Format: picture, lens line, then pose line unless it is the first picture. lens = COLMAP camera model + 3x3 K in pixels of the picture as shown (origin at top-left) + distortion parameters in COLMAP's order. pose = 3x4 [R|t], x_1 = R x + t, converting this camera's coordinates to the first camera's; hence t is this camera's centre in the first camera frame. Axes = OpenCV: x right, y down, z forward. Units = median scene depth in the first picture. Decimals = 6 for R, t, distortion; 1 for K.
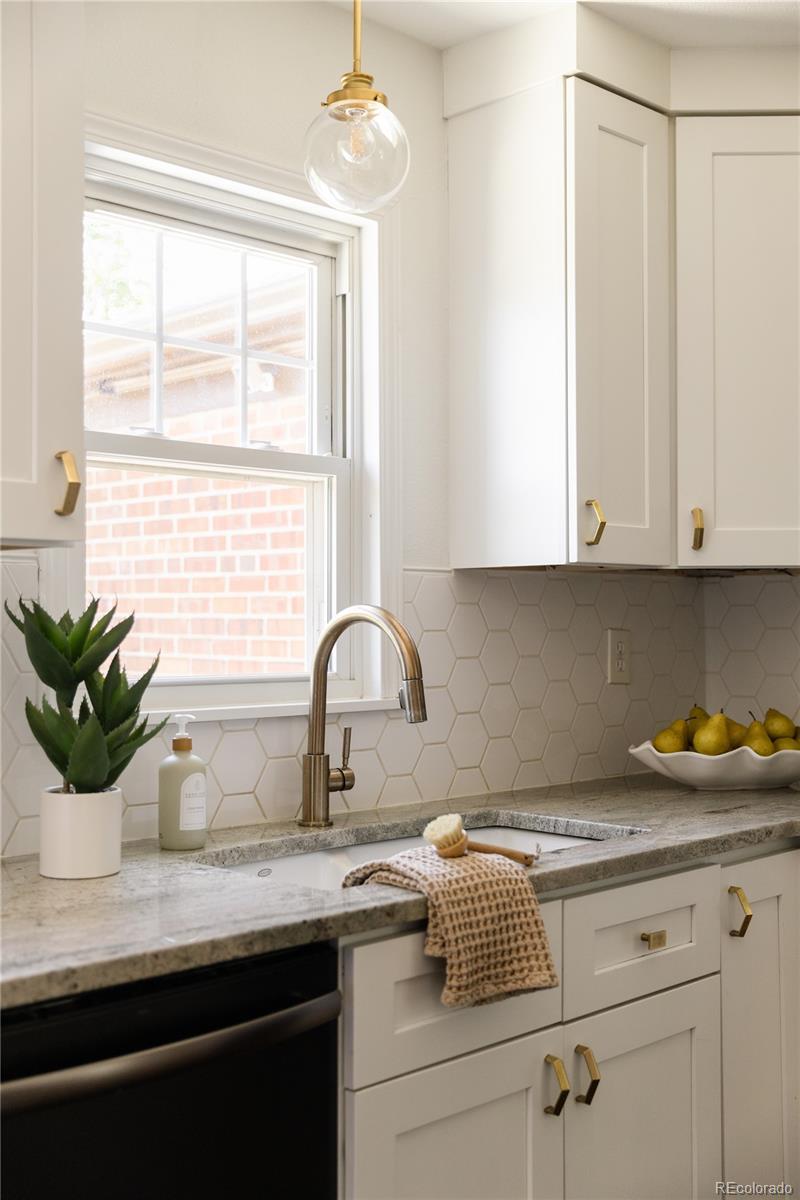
lens RADIAL K [[1447.8, 0, 411.8], [0, 1447.8, 601.9], [0, 0, 1]] dist [-0.008607, 0.000000]
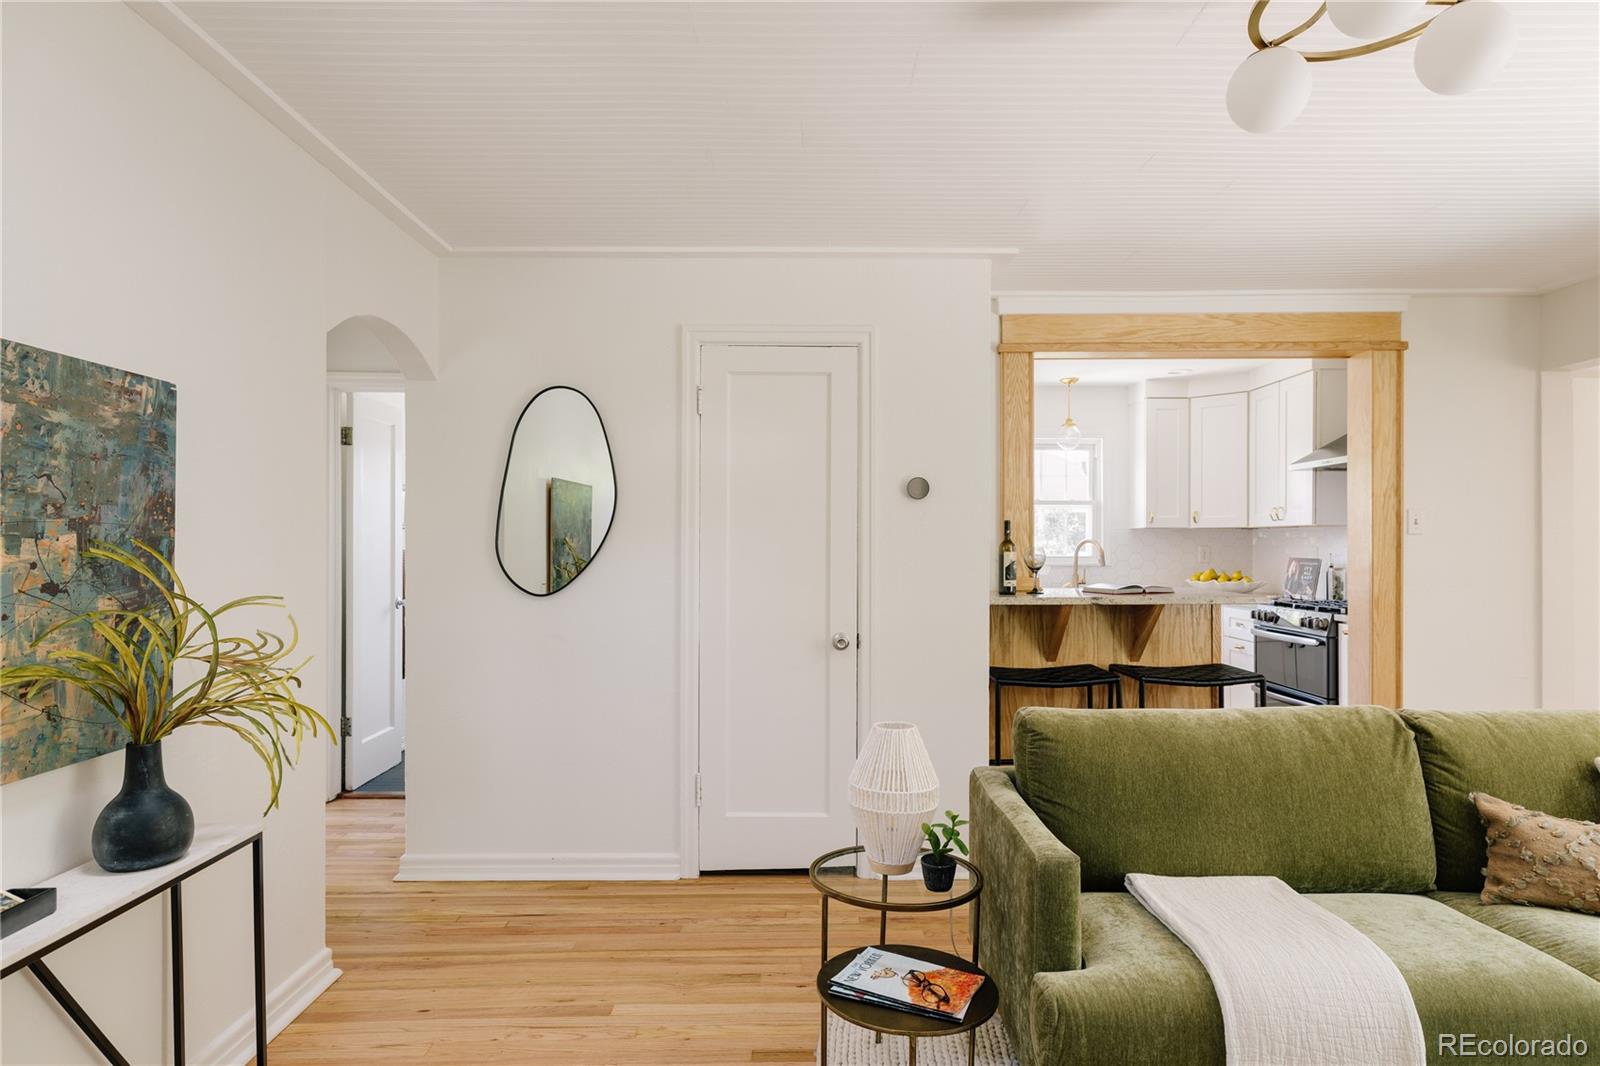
lens RADIAL K [[903.9, 0, 805.1], [0, 903.9, 541.4], [0, 0, 1]] dist [0.000557, 0.003977]
pose [[0.689114, 0.000167, -0.724653, 1.289705], [0.002378, 0.999994, 0.002493, 0.001886], [0.724649, -0.003441, 0.689109, -1.360495]]
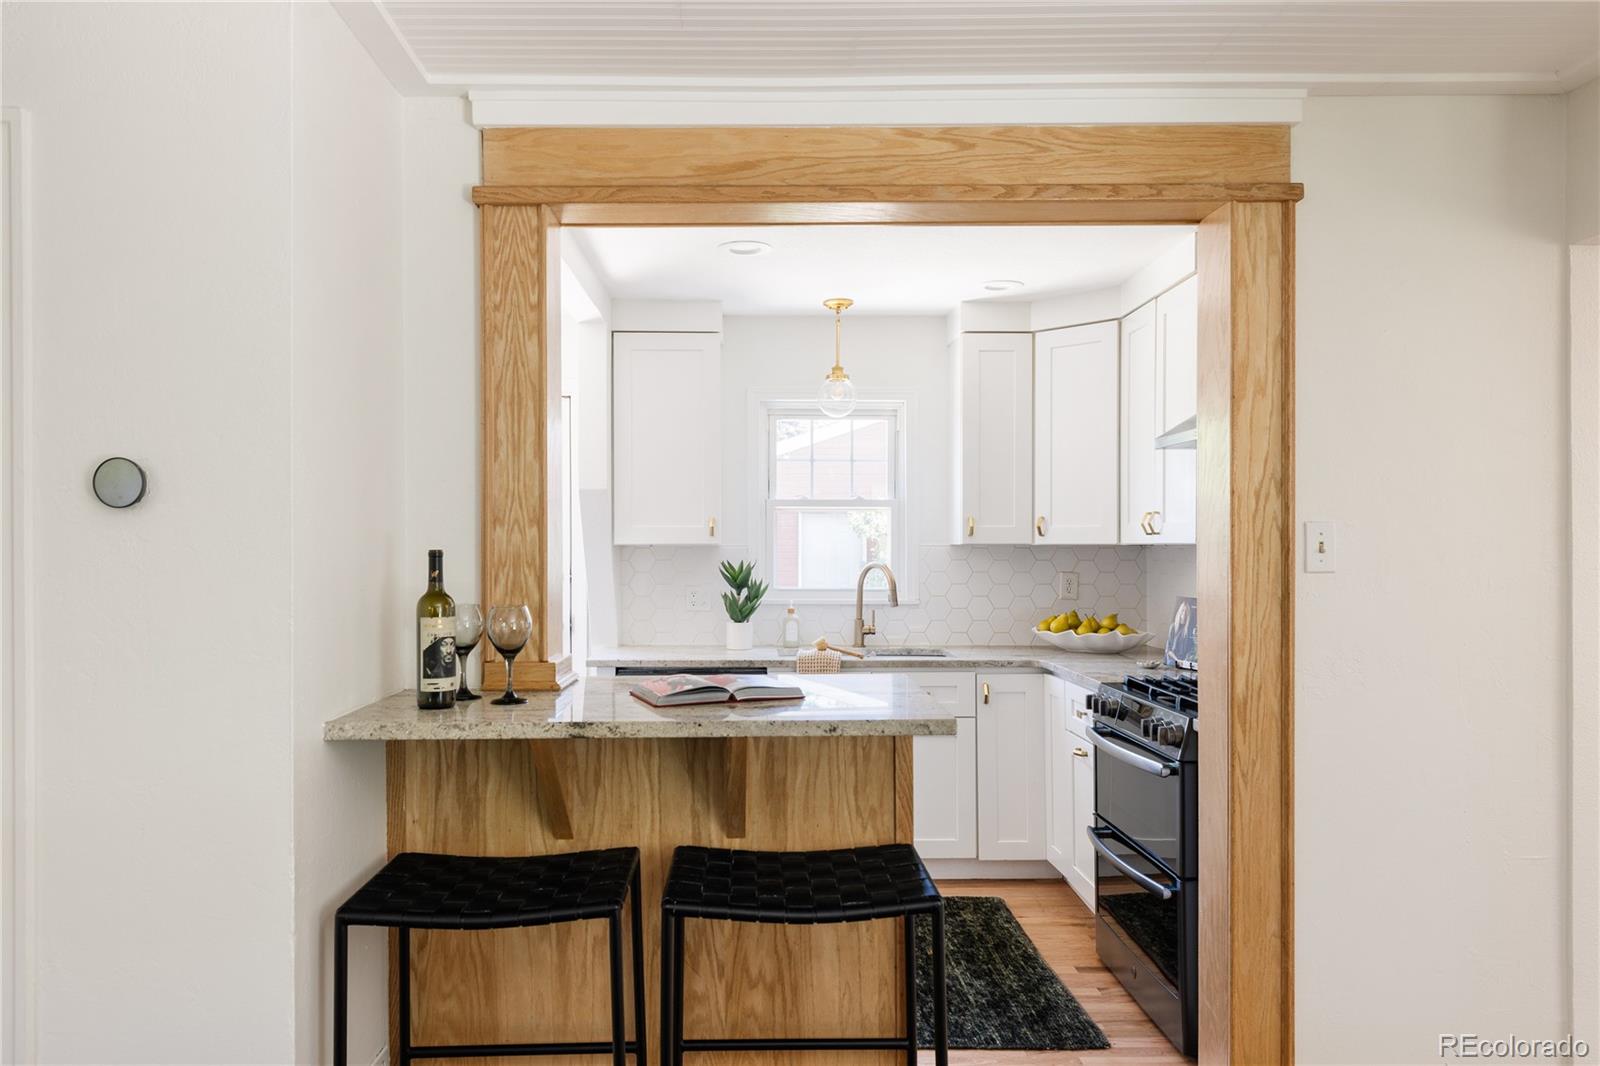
lens RADIAL K [[1115.8, 0, 755.6], [0, 1115.8, 547.6], [0, 0, 1]] dist [0.017834, -0.011621]
pose [[0.700162, -0.000242, -0.713984, 1.230637], [0.004947, 0.999978, 0.004512, -0.032676], [0.713967, -0.006691, 0.700148, -0.523020]]
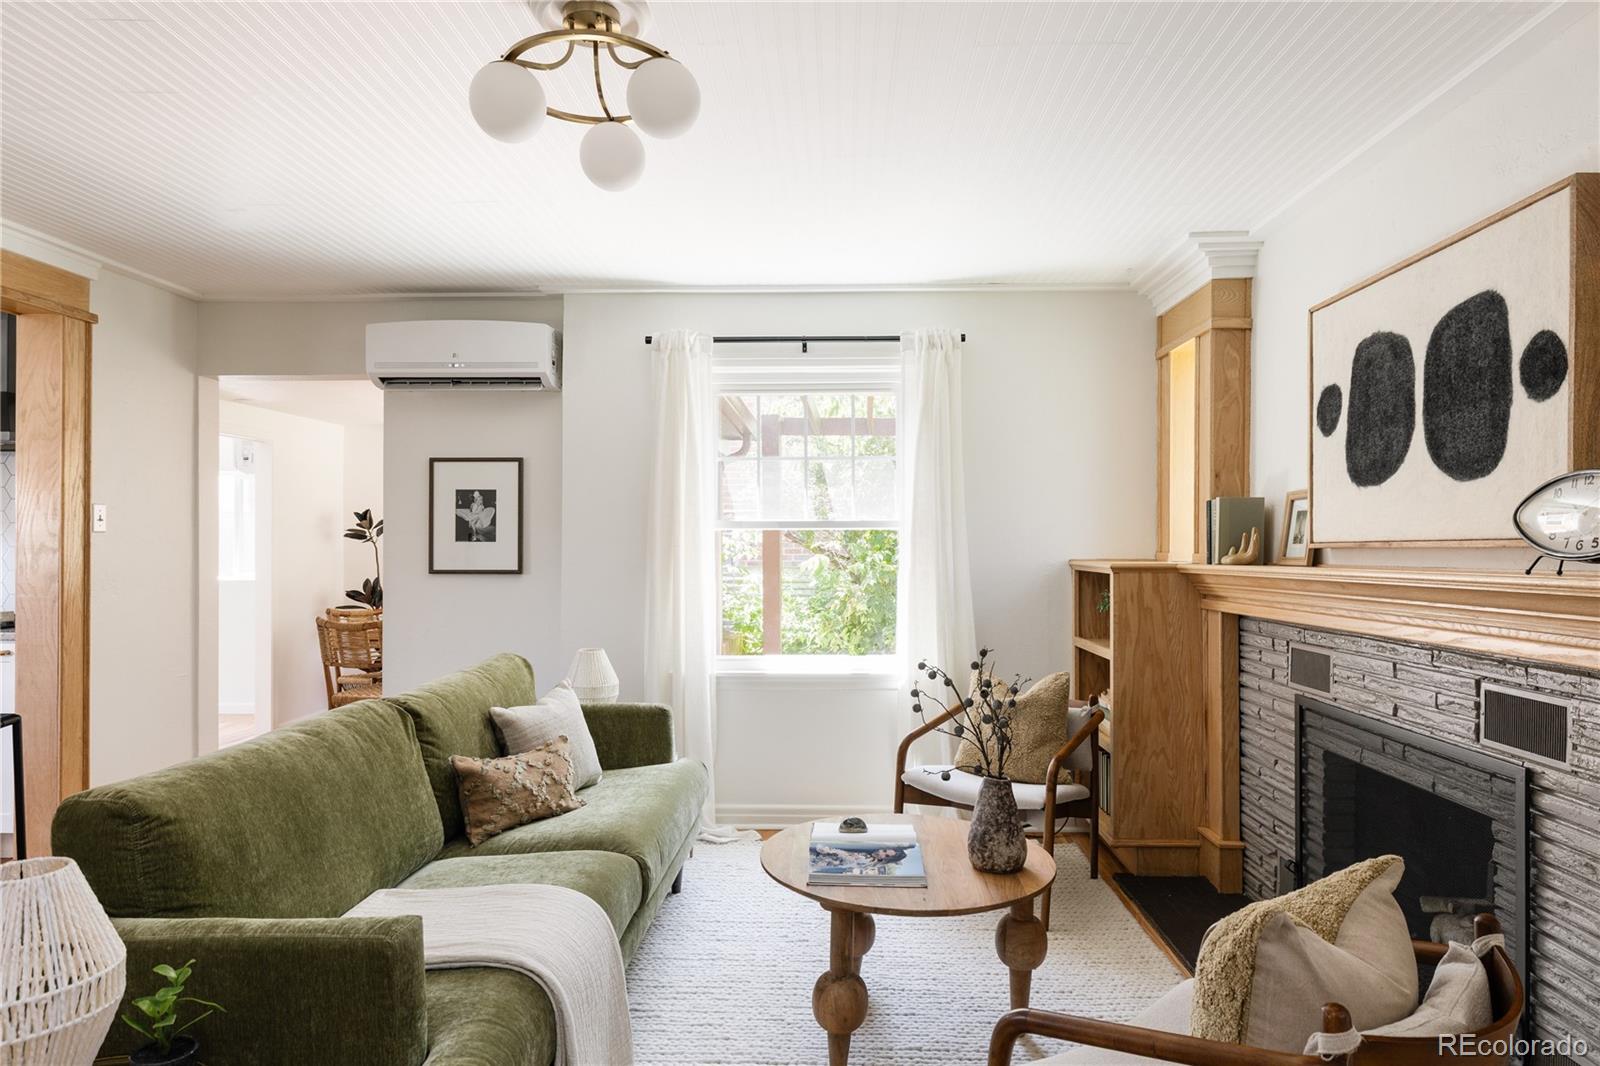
lens RADIAL K [[932.4, 0, 820.8], [0, 932.4, 540.9], [0, 0, 1]] dist [-0.001811, 0.003977]
pose [[0.748076, 0.005117, 0.663594, 0.747851], [-0.004587, 0.999986, -0.002541, 0.008908], [-0.663598, -0.001143, 0.748089, -1.339152]]
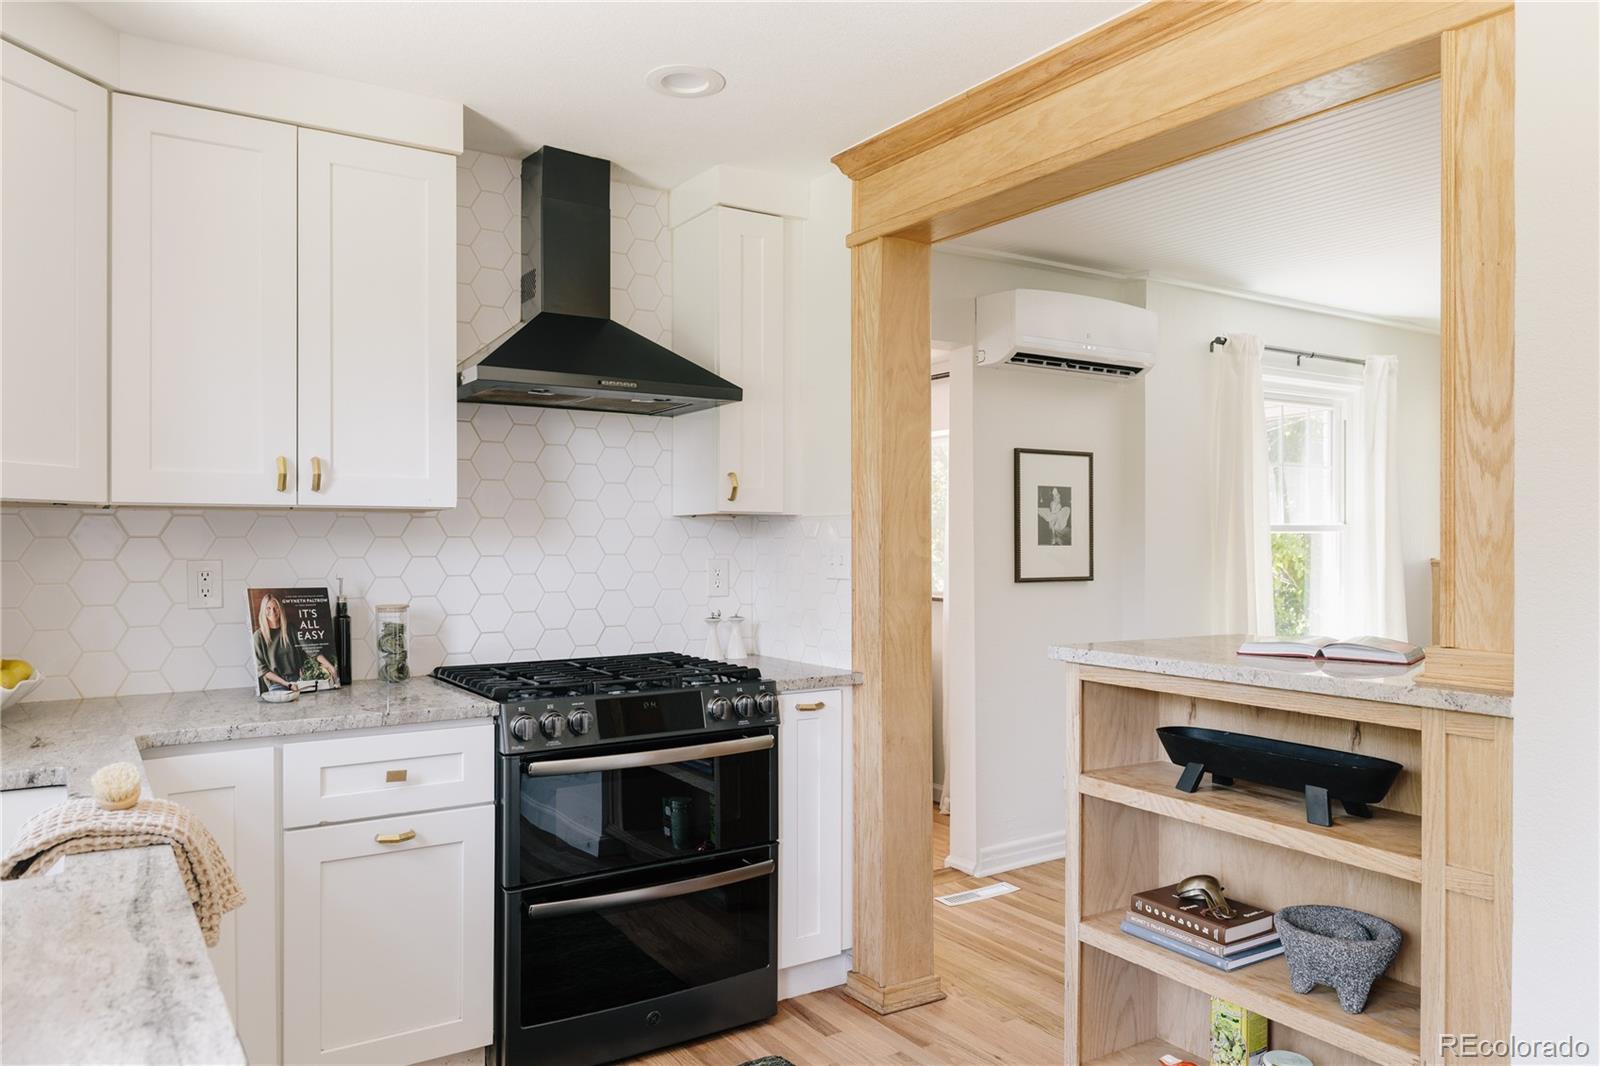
lens RADIAL K [[1115.8, 0, 803.2], [0, 1115.8, 538.8], [0, 0, 1]] dist [0.017834, -0.011621]
pose [[0.236400, 0.001565, 0.971655, -0.440370], [-0.004760, 0.999989, -0.000452, 0.001000], [-0.971644, -0.004518, 0.236404, 0.319601]]
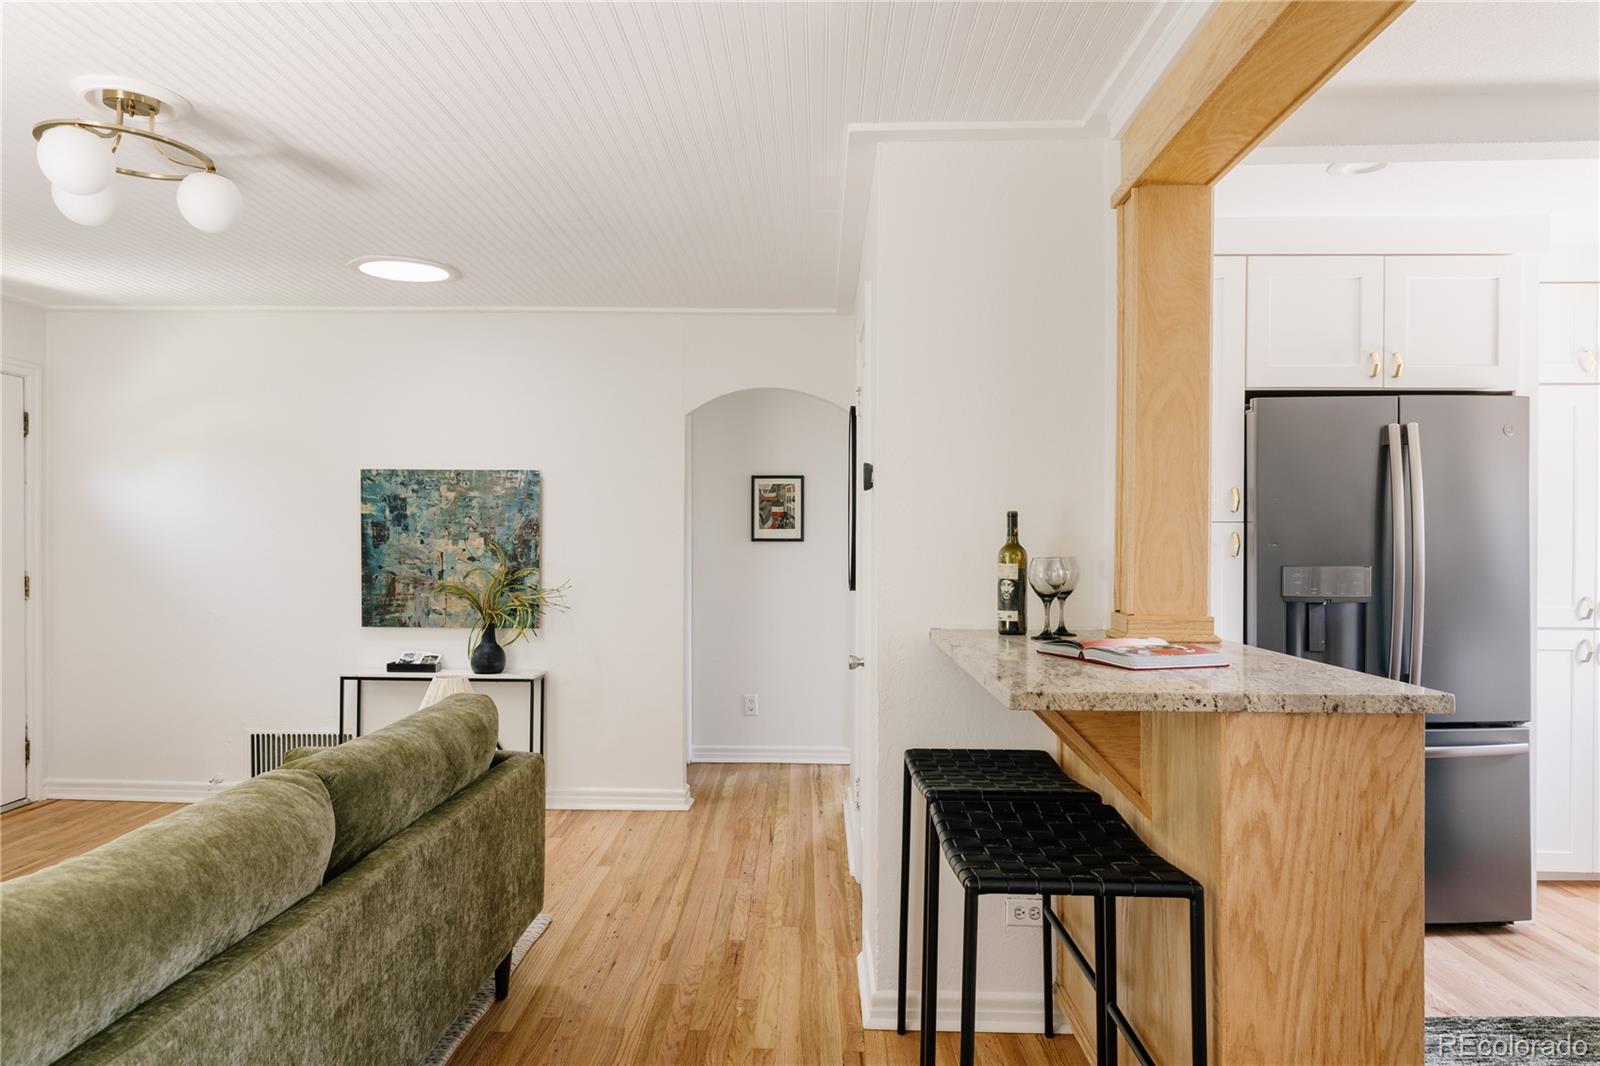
lens RADIAL K [[1009.9, 0, 787.4], [0, 1009.9, 534.2], [0, 0, 1]] dist [0.030696, 0.001557]
pose [[-0.744977, -0.005007, -0.667072, 1.284383], [-0.001031, 0.999979, -0.006355, 0.000554], [0.667090, -0.004047, -0.744967, 0.508325]]
